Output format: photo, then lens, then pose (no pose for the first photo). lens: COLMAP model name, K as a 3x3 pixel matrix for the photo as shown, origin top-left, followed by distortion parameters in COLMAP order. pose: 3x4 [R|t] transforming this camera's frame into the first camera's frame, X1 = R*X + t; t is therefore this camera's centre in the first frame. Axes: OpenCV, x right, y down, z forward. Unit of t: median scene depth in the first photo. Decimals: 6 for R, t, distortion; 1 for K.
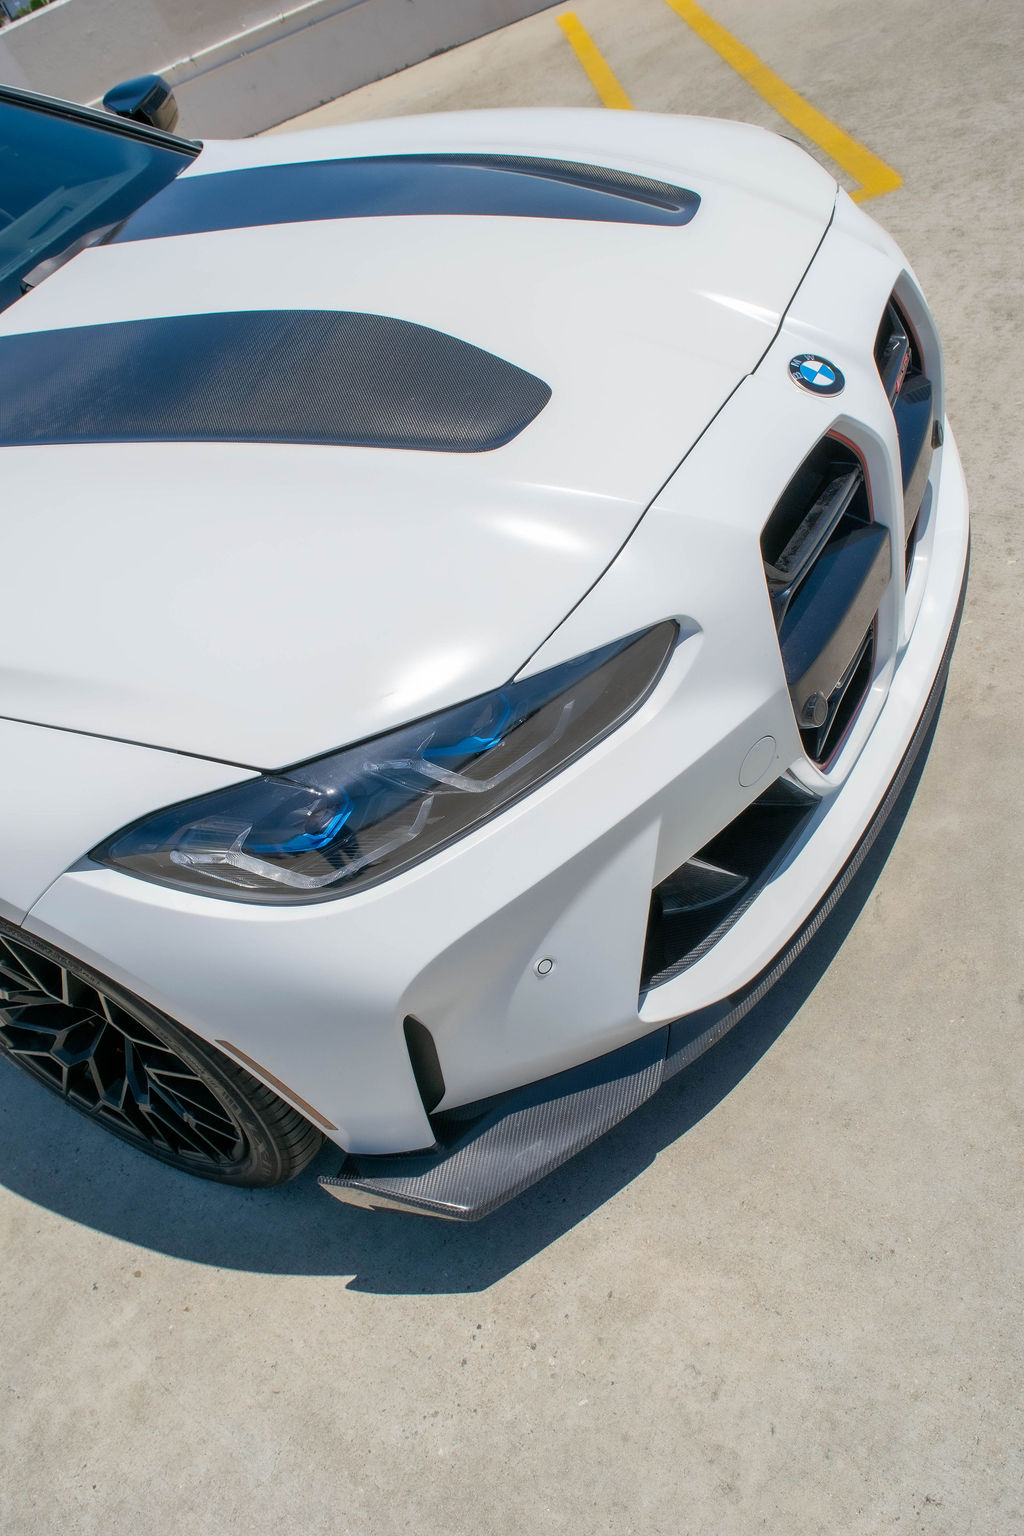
lens RADIAL K [[1296.8, 0, 512.0], [0, 1296.8, 768.0], [0, 0, 1]] dist [-0.083467, -0.000935]
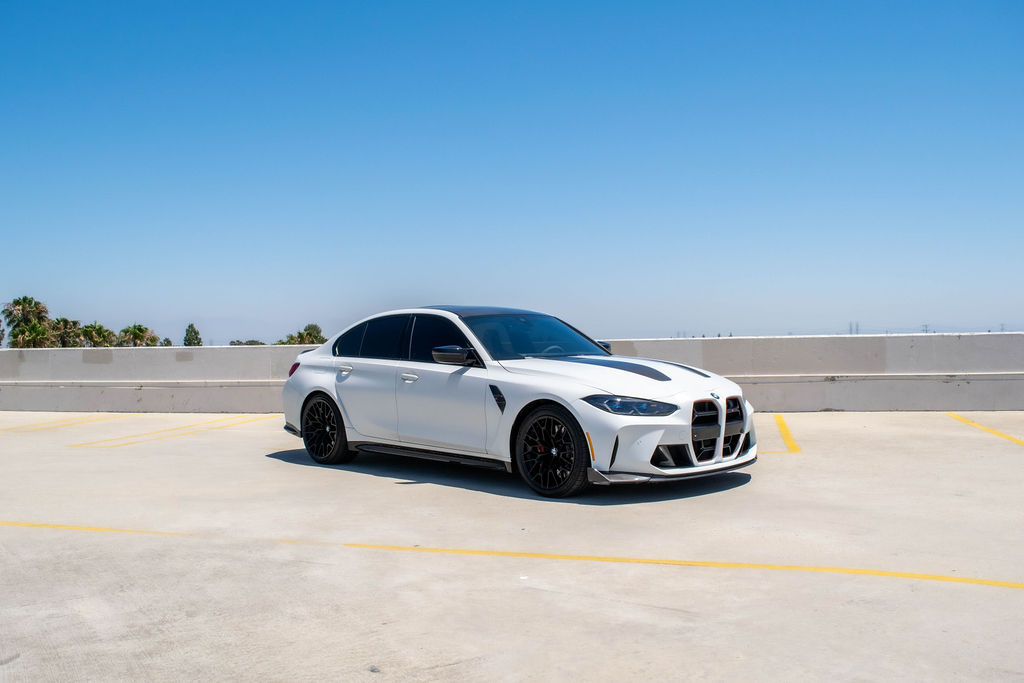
lens RADIAL K [[987.2, 0, 512.0], [0, 987.2, 341.5], [0, 0, 1]] dist [-0.067001, -0.001932]
pose [[0.900560, 0.331069, -0.281752, 0.587959], [-0.434096, 0.719847, -0.541646, 2.389705], [0.023496, 0.610092, 0.791982, -2.801687]]
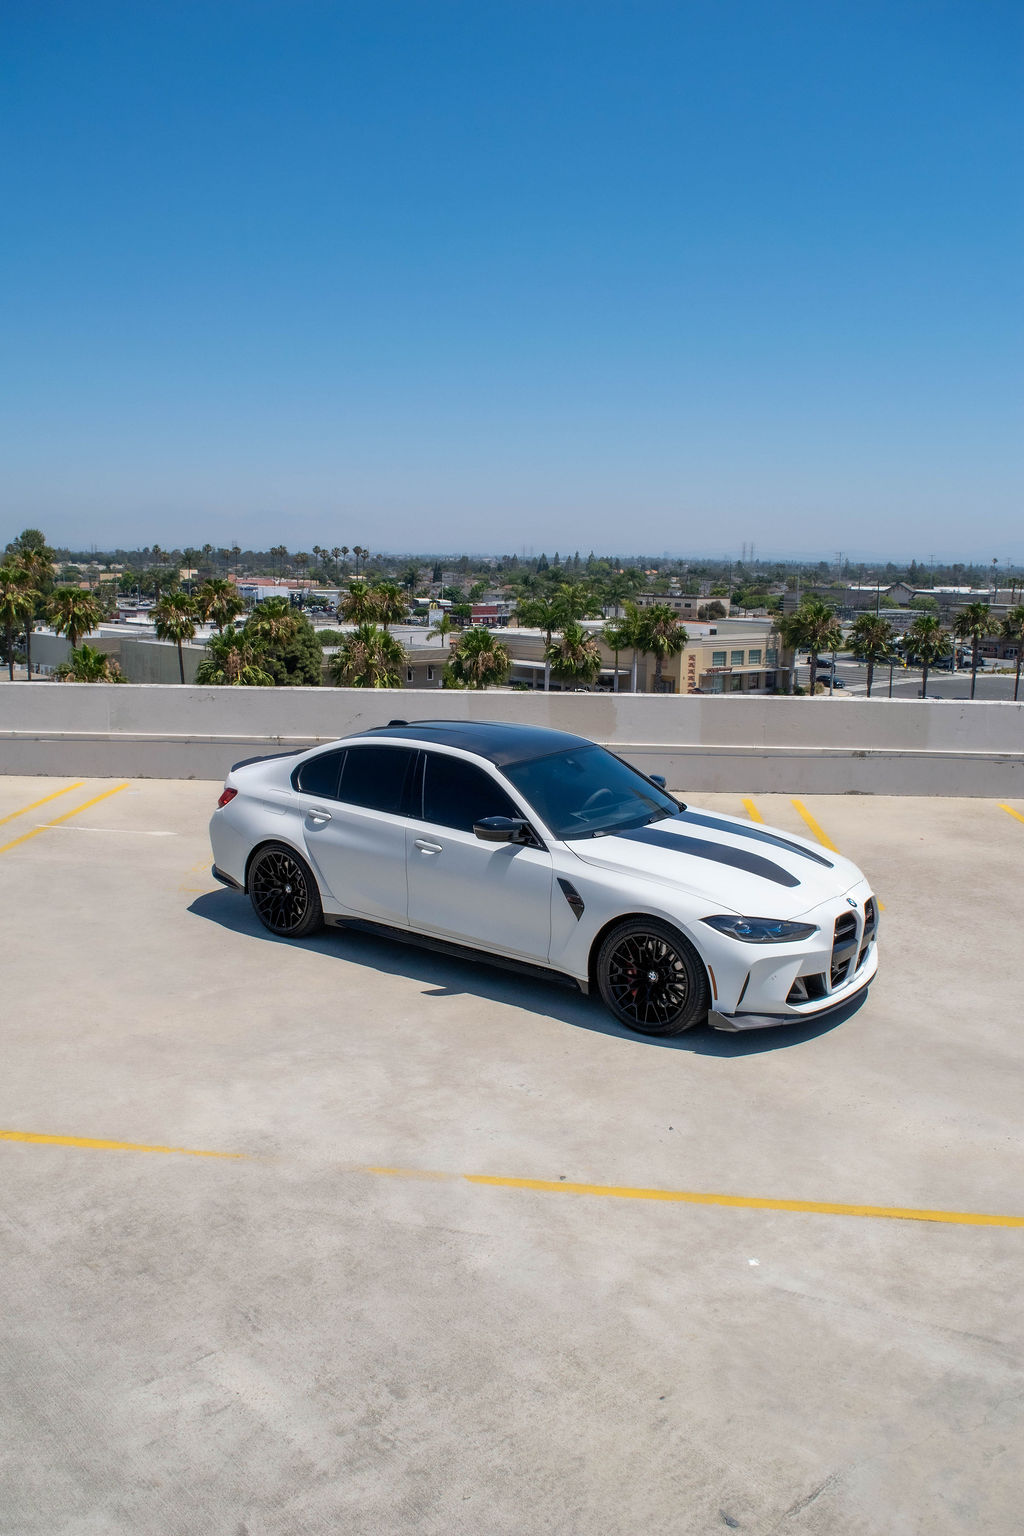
lens RADIAL K [[1296.8, 0, 512.0], [0, 1296.8, 768.0], [0, 0, 1]] dist [-0.083467, -0.000935]
pose [[0.923796, 0.375733, -0.073657, -0.752370], [-0.362813, 0.797548, -0.481958, 2.025429], [-0.122343, 0.471955, 0.873093, -3.211743]]
